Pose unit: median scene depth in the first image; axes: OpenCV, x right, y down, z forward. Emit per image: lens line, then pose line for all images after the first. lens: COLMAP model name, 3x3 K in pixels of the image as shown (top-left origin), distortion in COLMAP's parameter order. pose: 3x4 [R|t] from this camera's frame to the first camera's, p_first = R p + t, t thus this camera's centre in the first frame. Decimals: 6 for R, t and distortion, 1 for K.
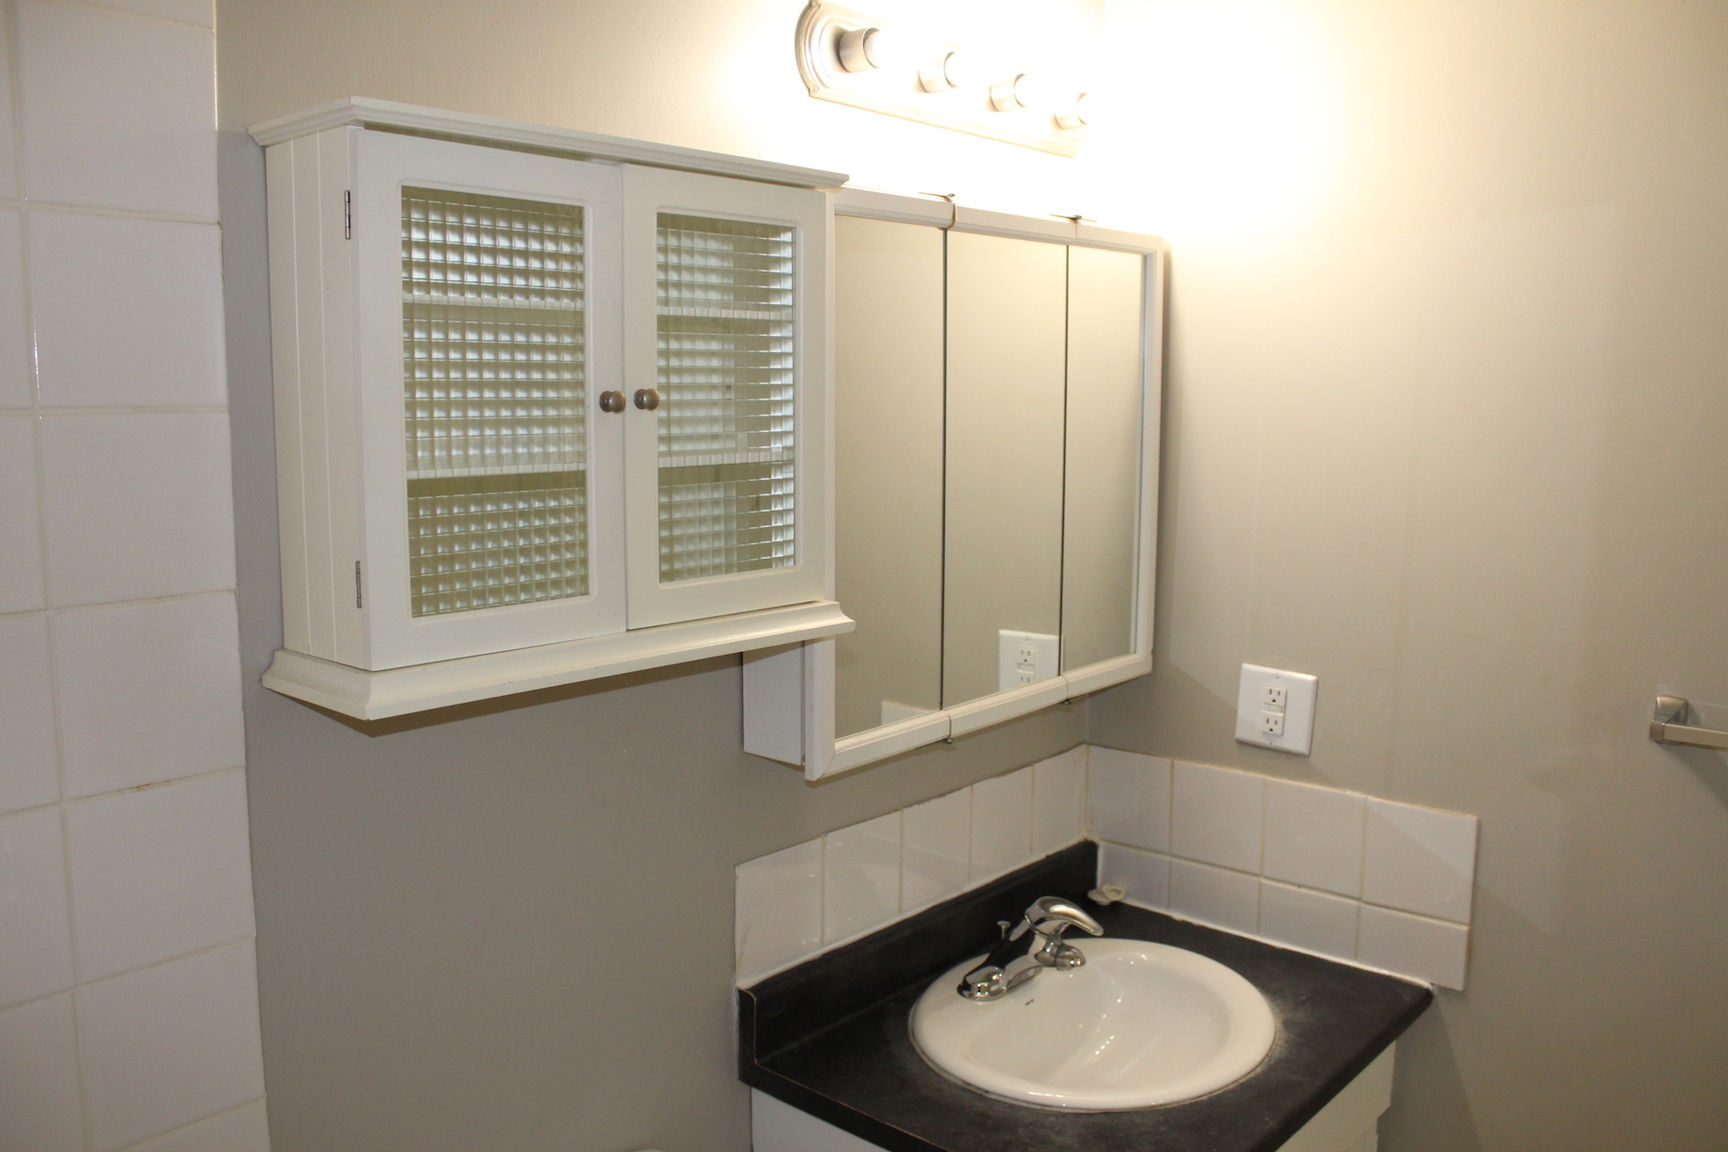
lens RADIAL K [[1425.3, 0, 858.3], [0, 1425.3, 574.6], [0, 0, 1]] dist [-0.152191, 0.124494]
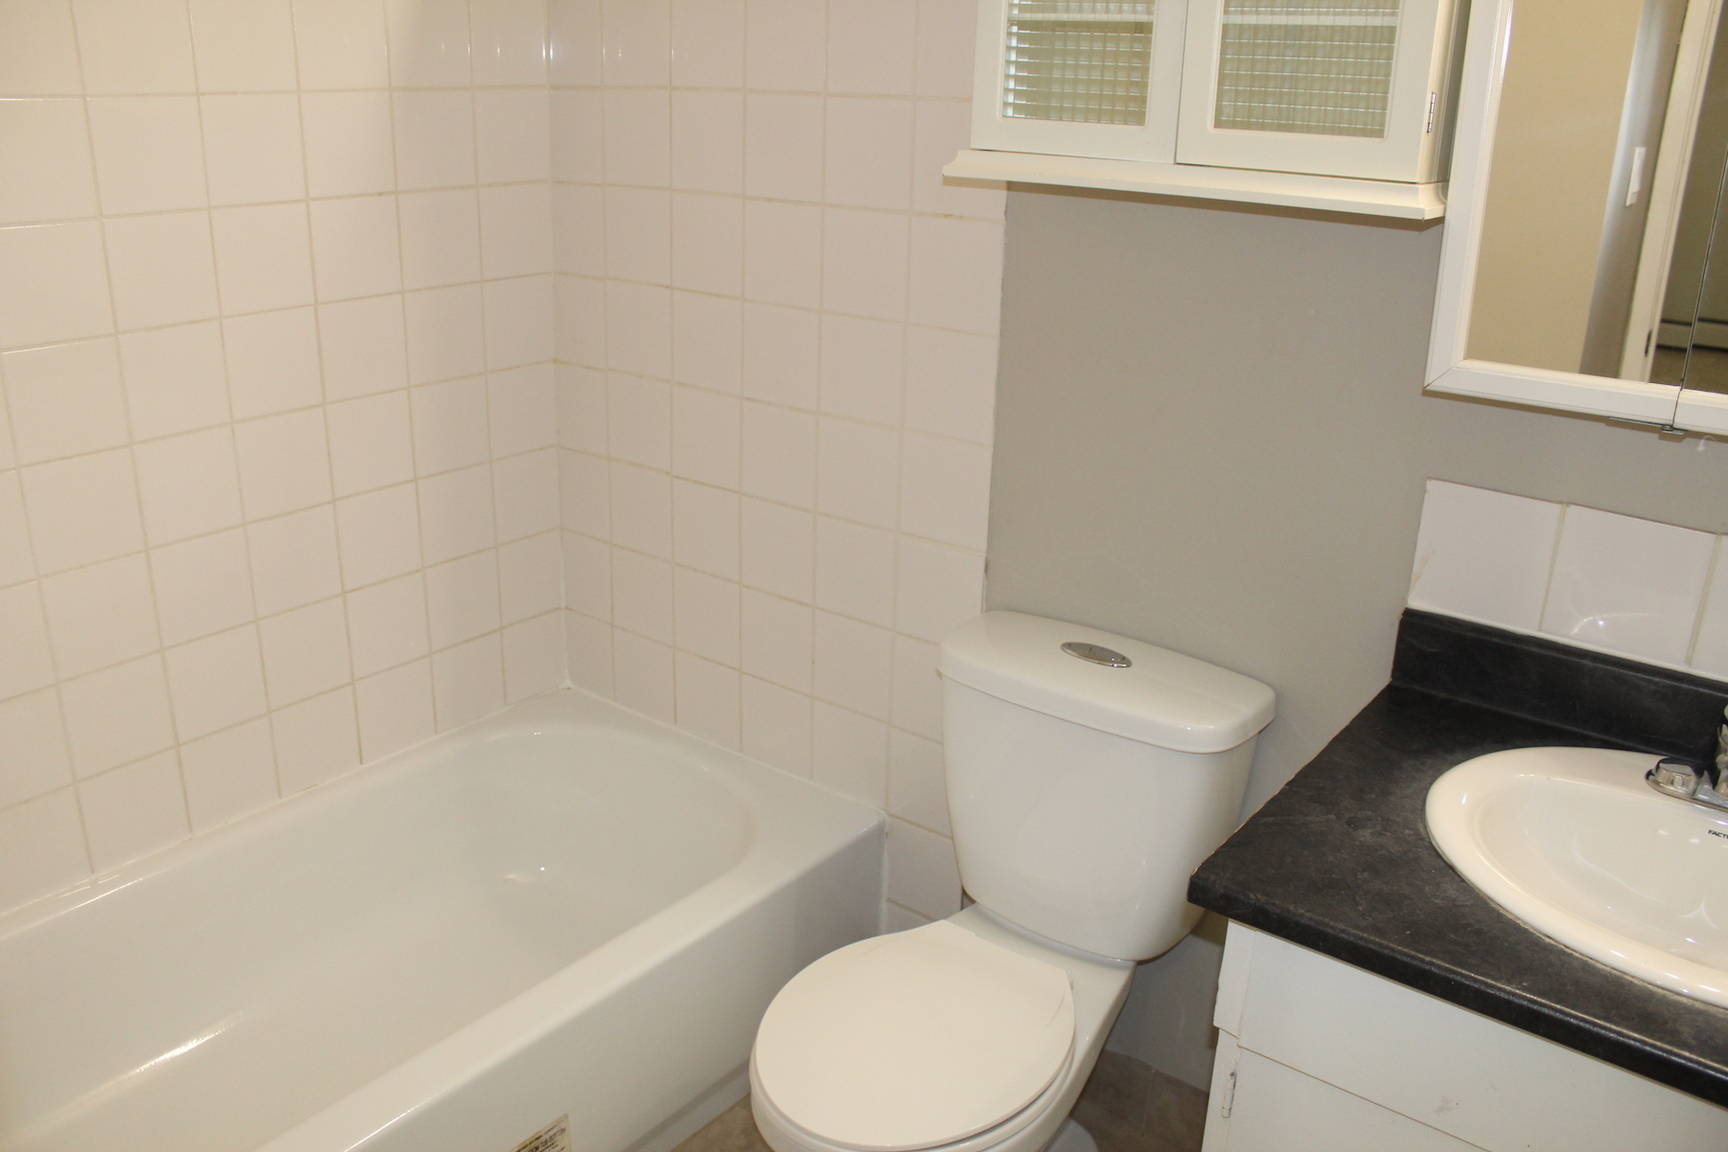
lens RADIAL K [[1425.3, 0, 858.3], [0, 1425.3, 574.6], [0, 0, 1]] dist [-0.152191, 0.124494]
pose [[0.066280, 0.352760, -0.933363, 1.013771], [-0.154329, 0.927788, 0.339694, 0.000774], [0.985794, 0.121530, 0.115935, 0.636119]]
